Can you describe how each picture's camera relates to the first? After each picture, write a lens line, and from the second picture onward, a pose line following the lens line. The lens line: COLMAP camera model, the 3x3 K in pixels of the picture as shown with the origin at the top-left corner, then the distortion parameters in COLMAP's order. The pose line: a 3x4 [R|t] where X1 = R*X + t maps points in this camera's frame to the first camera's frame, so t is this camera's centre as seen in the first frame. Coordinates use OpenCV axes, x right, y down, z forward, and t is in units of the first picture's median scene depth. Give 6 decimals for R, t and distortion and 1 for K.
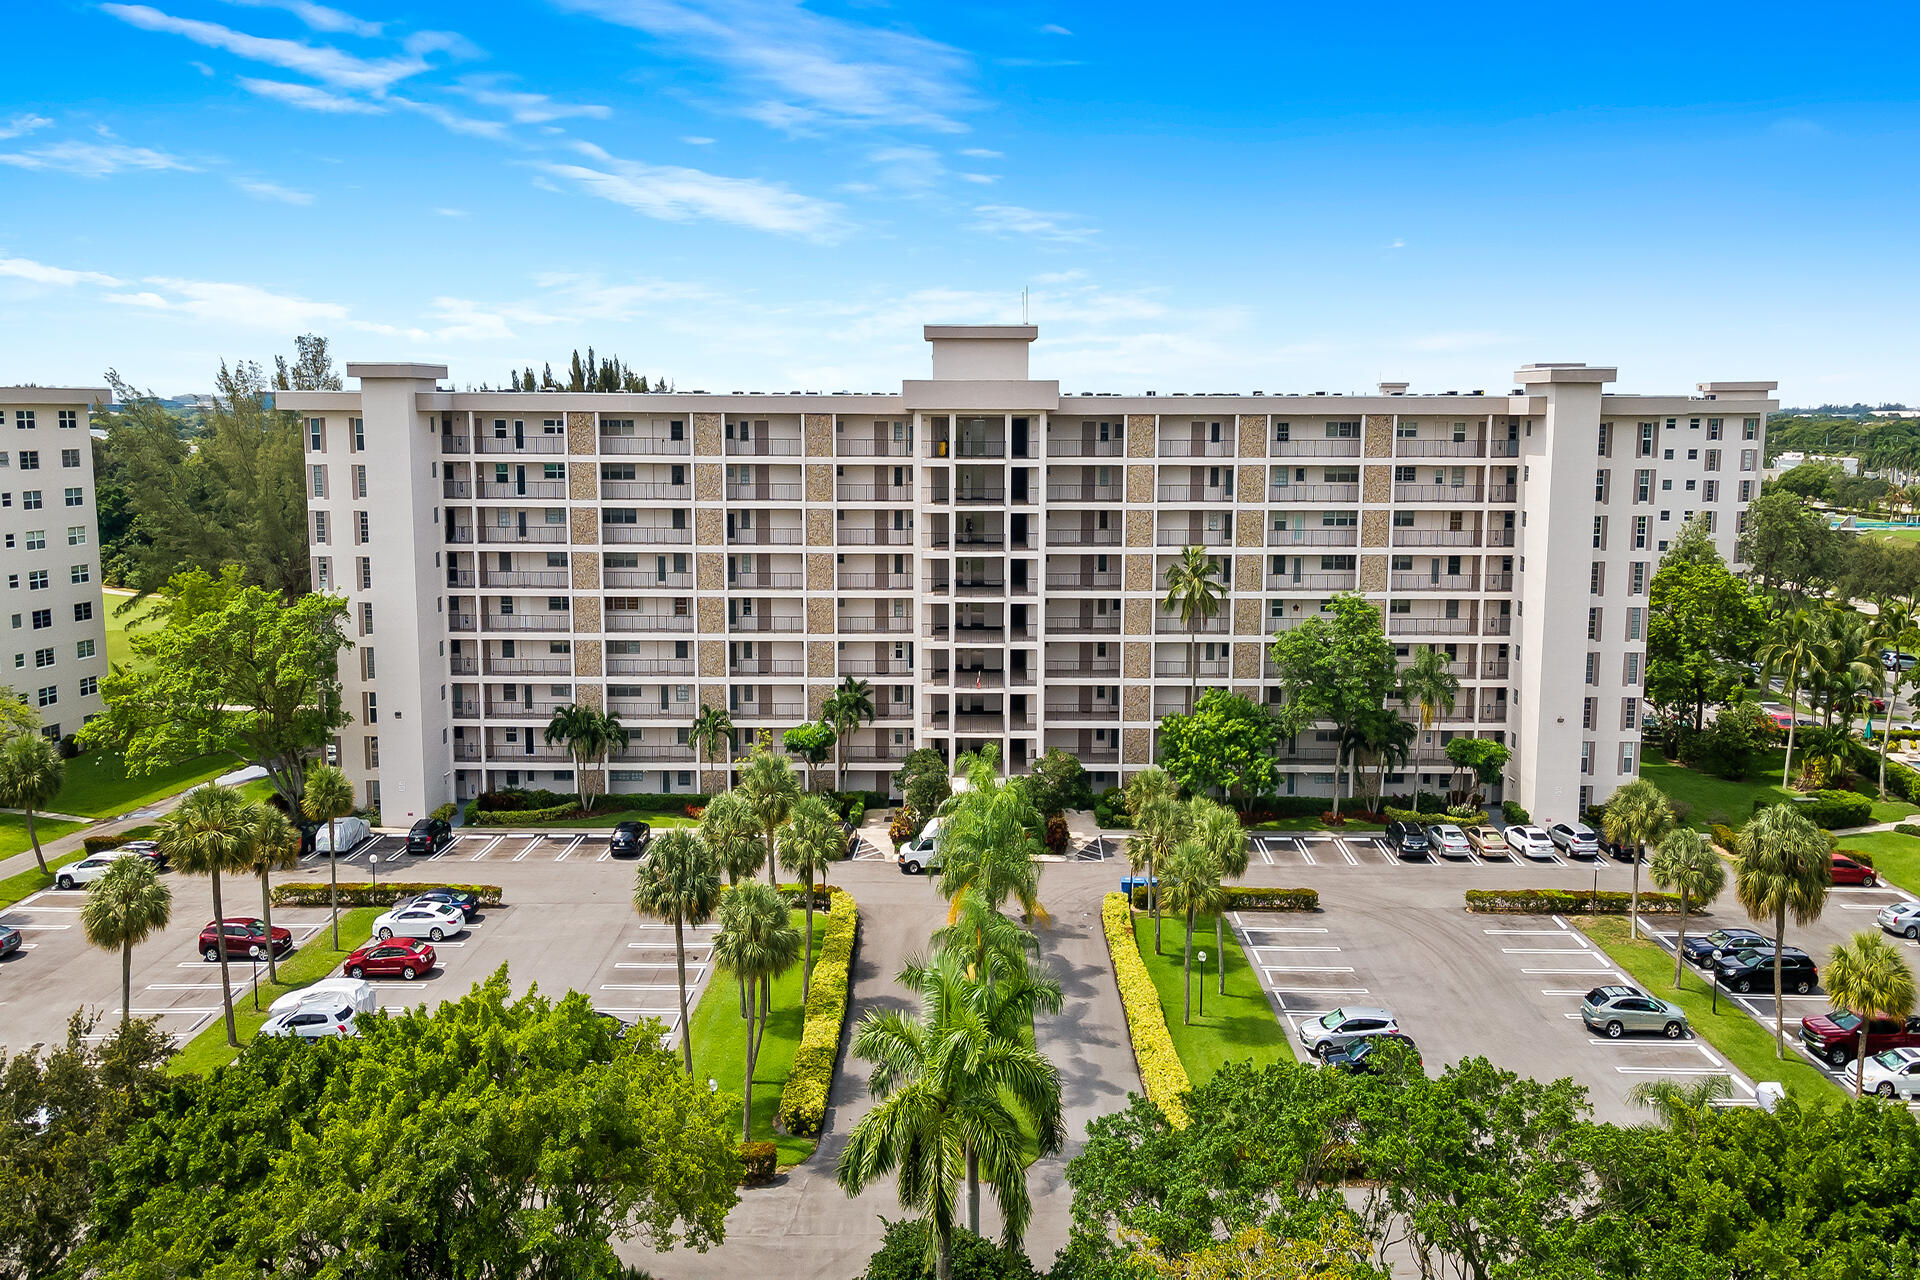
lens RADIAL K [[1397.1, 0, 960.0], [0, 1397.1, 640.0], [0, 0, 1]] dist [0.015311, 0.001907]
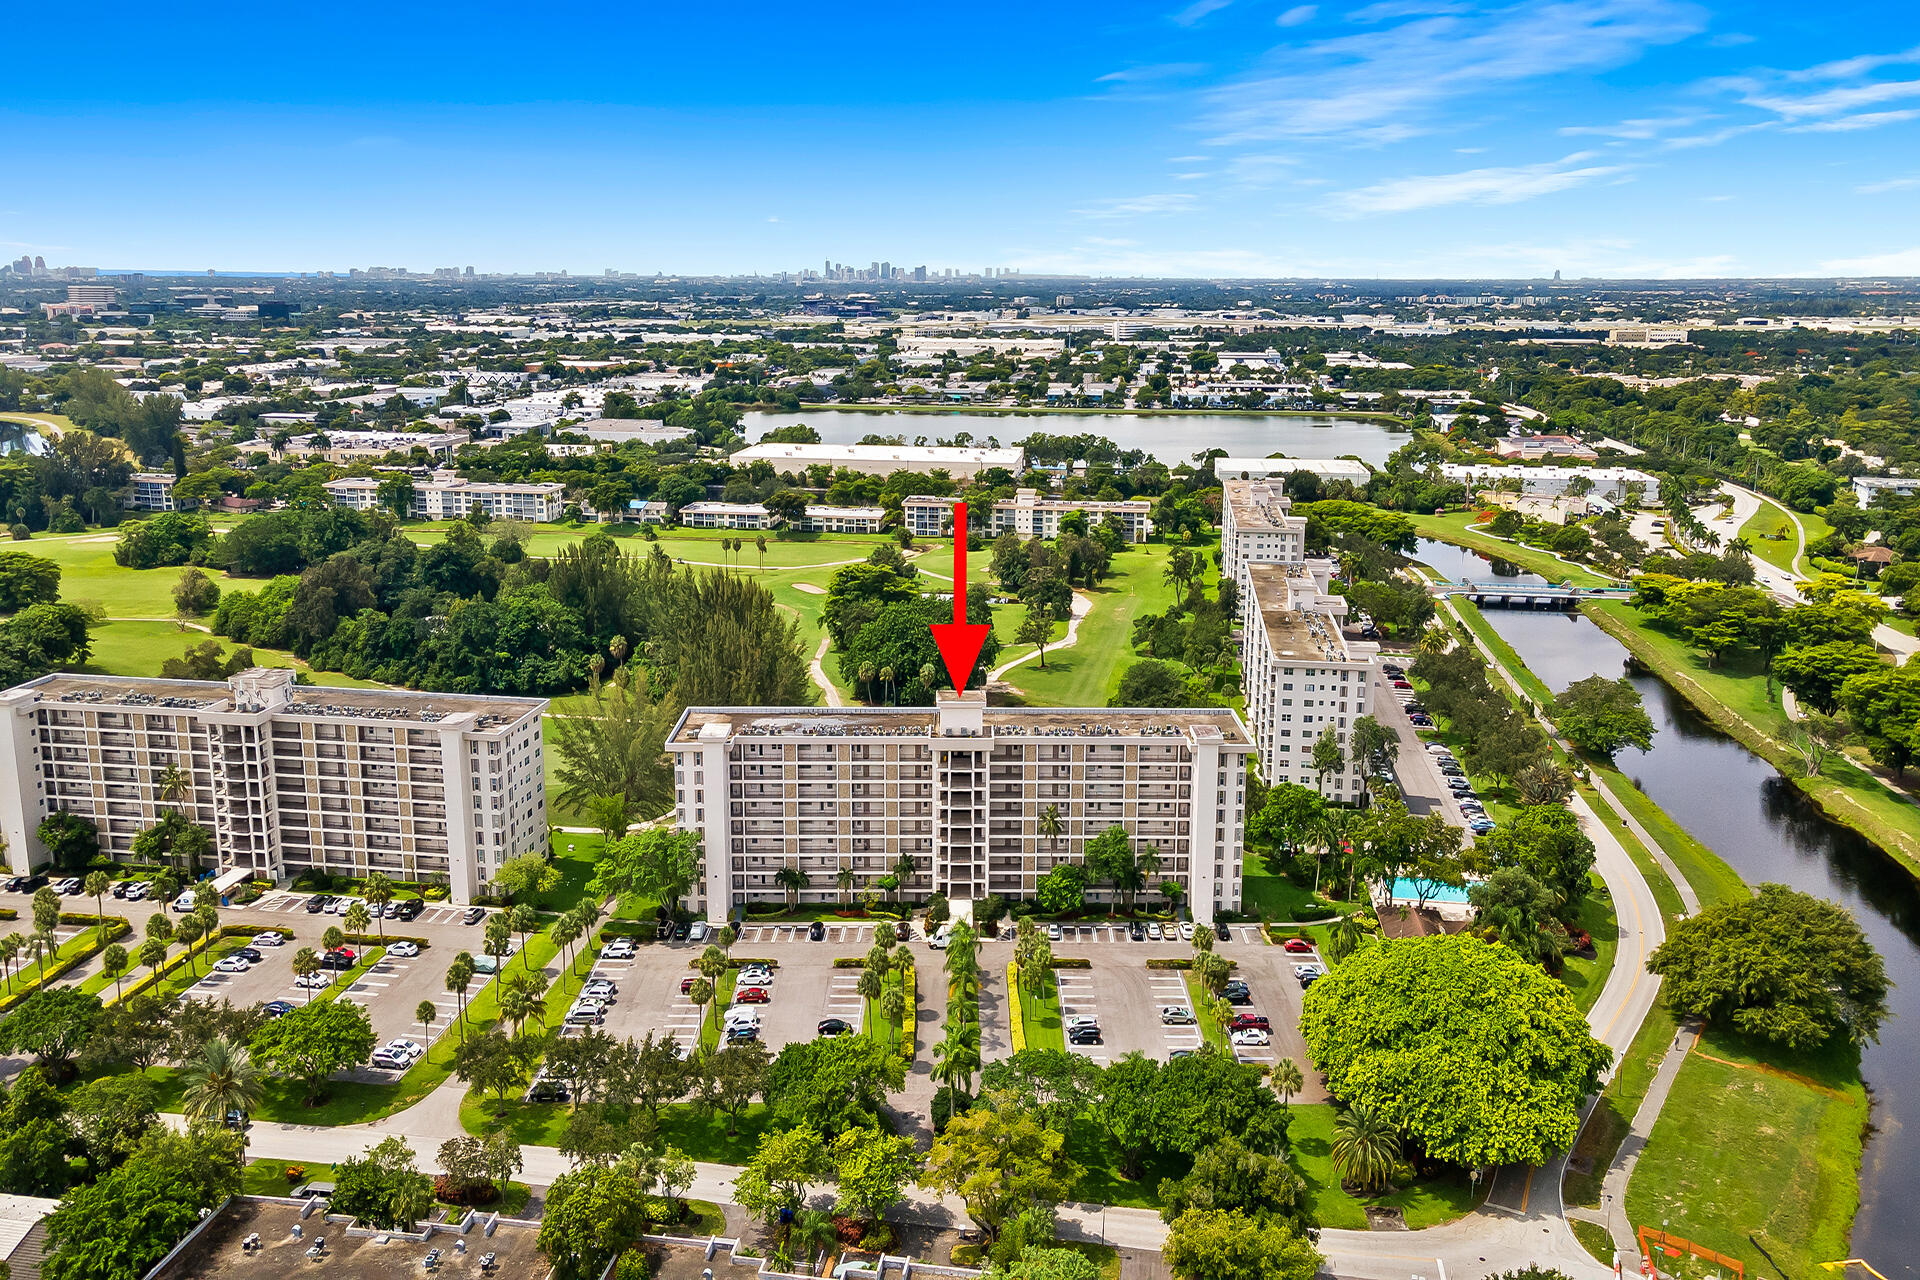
lens RADIAL K [[1349.6, 0, 955.9], [0, 1349.6, 614.6], [0, 0, 1]] dist [0.046281, 0.001863]
pose [[0.999955, -0.002238, 0.009222, -0.014696], [0.001632, 0.997873, 0.065165, -0.541505], [-0.009349, -0.065147, 0.997832, -1.272248]]
